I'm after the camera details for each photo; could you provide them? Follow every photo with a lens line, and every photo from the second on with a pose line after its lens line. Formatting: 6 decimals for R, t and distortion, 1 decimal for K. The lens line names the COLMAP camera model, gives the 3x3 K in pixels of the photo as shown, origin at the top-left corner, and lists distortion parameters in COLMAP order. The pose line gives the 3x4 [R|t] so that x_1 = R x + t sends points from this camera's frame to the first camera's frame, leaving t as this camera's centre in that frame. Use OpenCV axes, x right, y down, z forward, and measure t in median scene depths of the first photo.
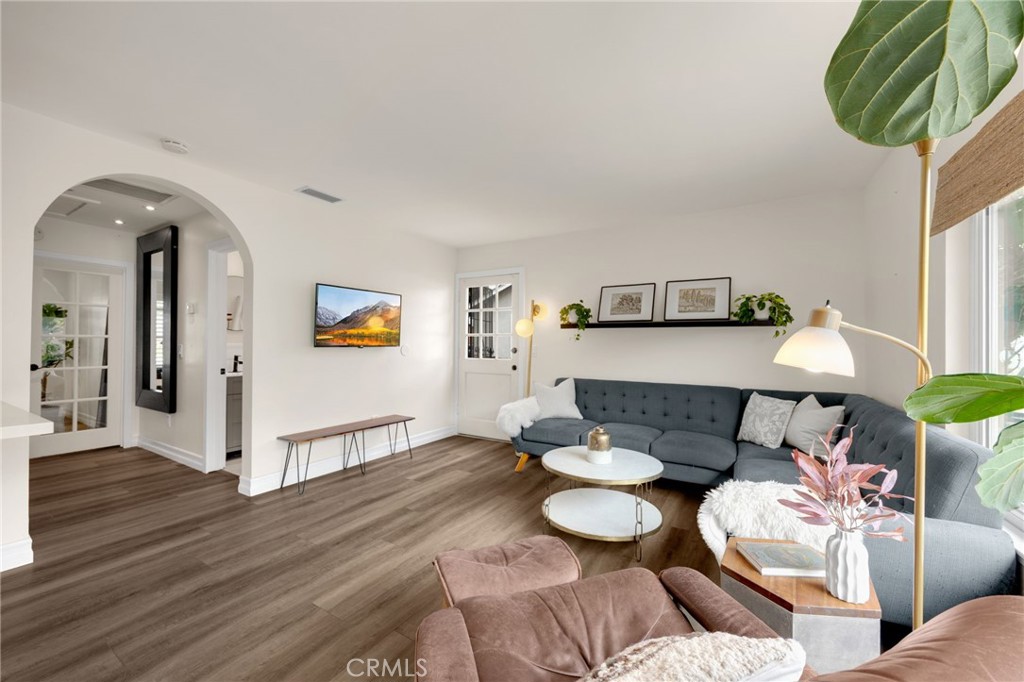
lens RADIAL K [[396.3, 0, 524.9], [0, 396.3, 344.7], [0, 0, 1]] dist [-0.005267, 0.001995]
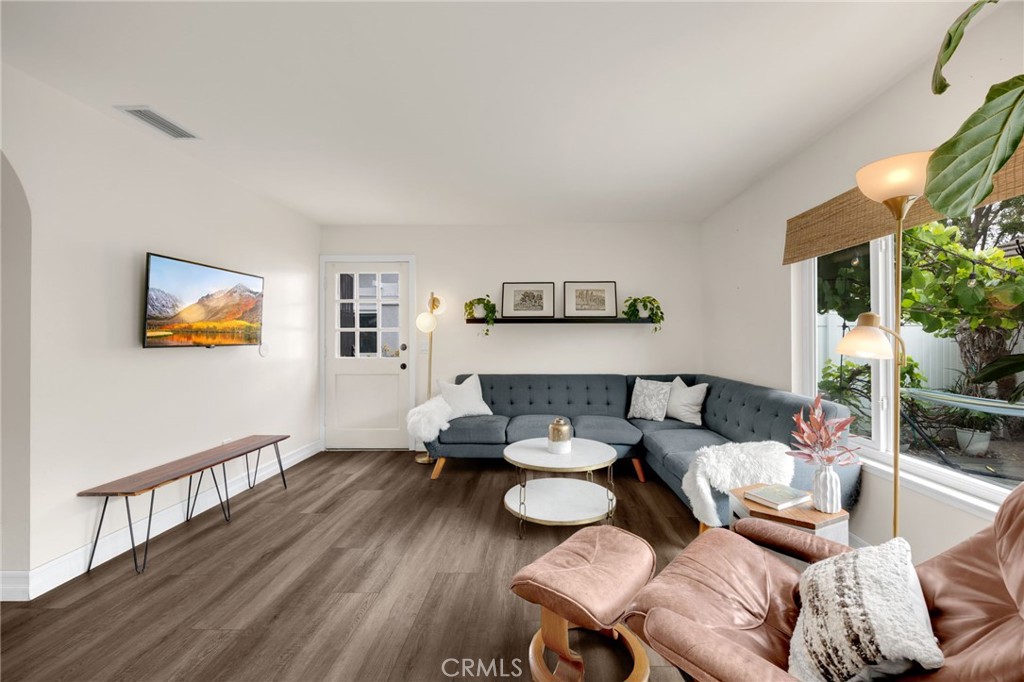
lens RADIAL K [[396.3, 0, 538.9], [0, 396.3, 339.8], [0, 0, 1]] dist [-0.005267, 0.001995]
pose [[0.868812, -0.011007, 0.495020, -0.281082], [0.011085, 0.999935, 0.002779, -0.002526], [-0.495019, 0.003072, 0.868877, 0.088483]]
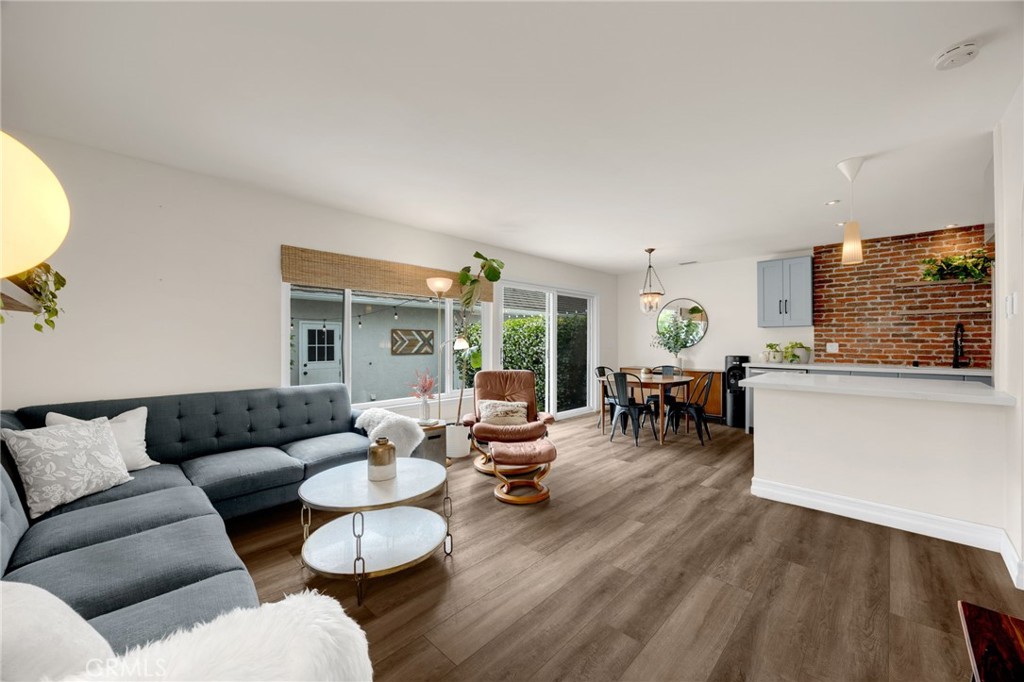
lens RADIAL K [[396.3, 0, 516.4], [0, 396.3, 340.0], [0, 0, 1]] dist [-0.005267, 0.001995]
pose [[-0.973536, -0.000832, 0.228530, -0.221570], [-0.000500, 0.999999, 0.001511, -0.003262], [-0.228531, 0.001357, -0.973536, 1.321888]]
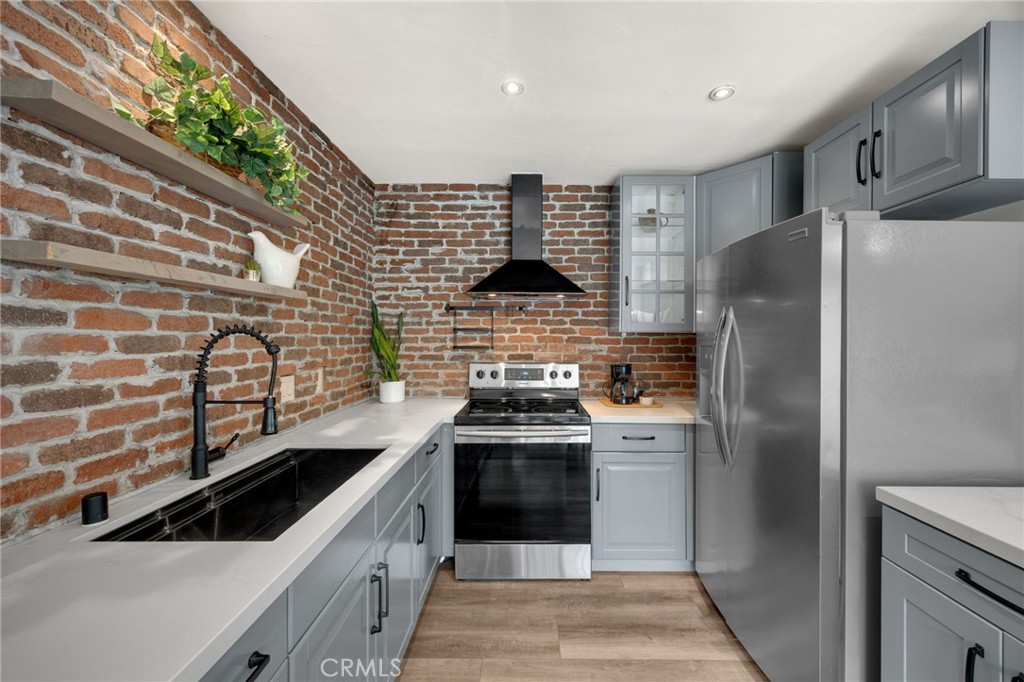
lens RADIAL K [[396.3, 0, 525.3], [0, 396.3, 336.7], [0, 0, 1]] dist [-0.005267, 0.001995]
pose [[0.502742, 0.002140, -0.864434, -0.815208], [-0.010077, 0.999944, -0.003385, -0.043661], [0.864378, 0.010412, 0.502735, -0.122530]]
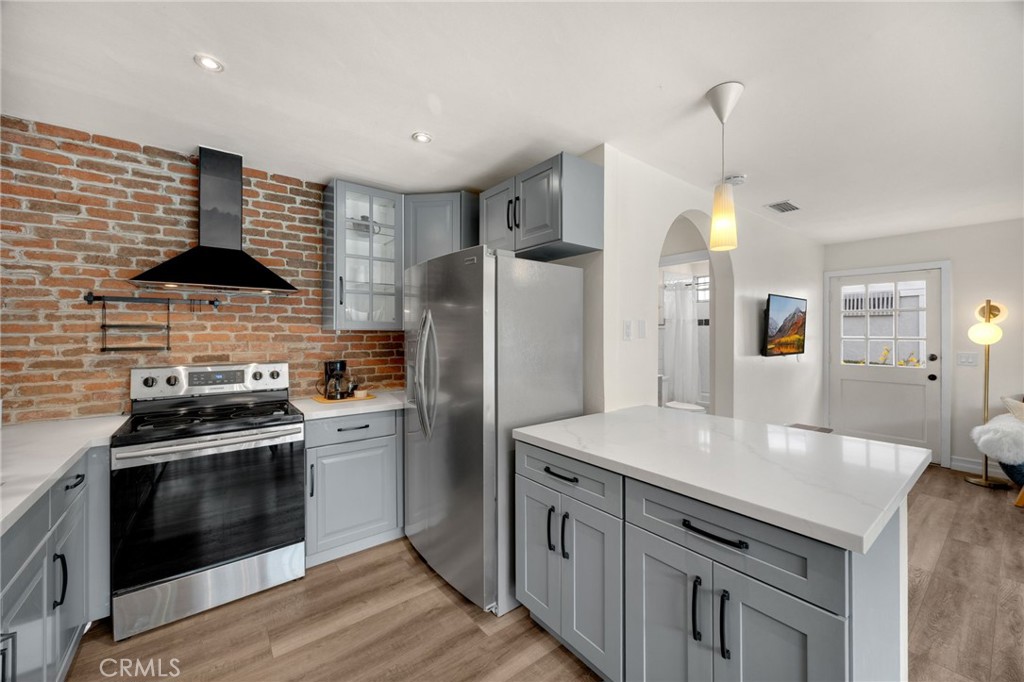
lens RADIAL K [[396.3, 0, 516.8], [0, 396.3, 332.1], [0, 0, 1]] dist [-0.005267, 0.001995]
pose [[0.931065, -0.005035, -0.364818, -0.759590], [0.000464, 0.999920, -0.012617, -0.042522], [0.364852, 0.011578, 0.930993, -0.180053]]
